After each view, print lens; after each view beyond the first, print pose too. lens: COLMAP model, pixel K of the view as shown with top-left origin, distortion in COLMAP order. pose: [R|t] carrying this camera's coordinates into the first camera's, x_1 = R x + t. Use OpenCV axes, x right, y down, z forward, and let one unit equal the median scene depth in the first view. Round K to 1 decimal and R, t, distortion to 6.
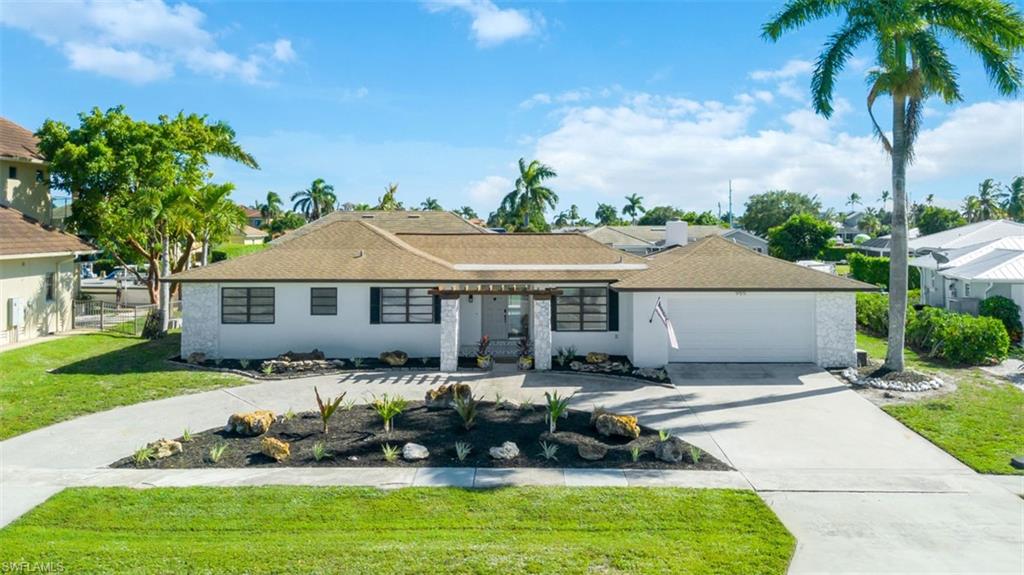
lens RADIAL K [[833.6, 0, 513.8], [0, 833.6, 214.5], [0, 0, 1]] dist [0.069280, -0.097069]
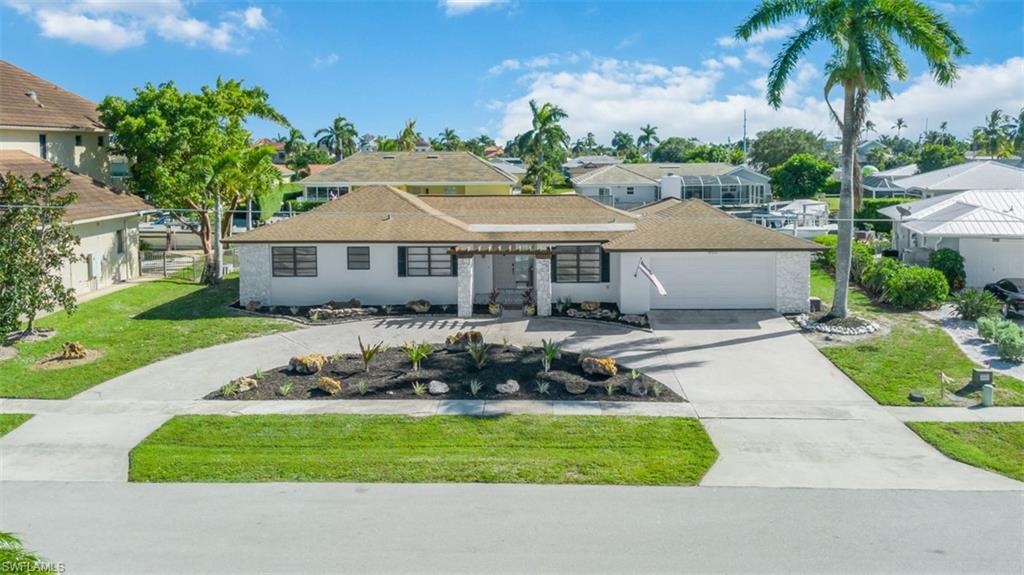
lens RADIAL K [[822.7, 0, 525.5], [0, 822.7, 252.7], [0, 0, 1]] dist [0.048564, -0.005791]
pose [[0.999974, 0.000954, -0.007127, 0.017265], [0.000022, 0.990734, 0.135814, -0.064380], [0.007191, -0.135810, 0.990709, -0.152936]]
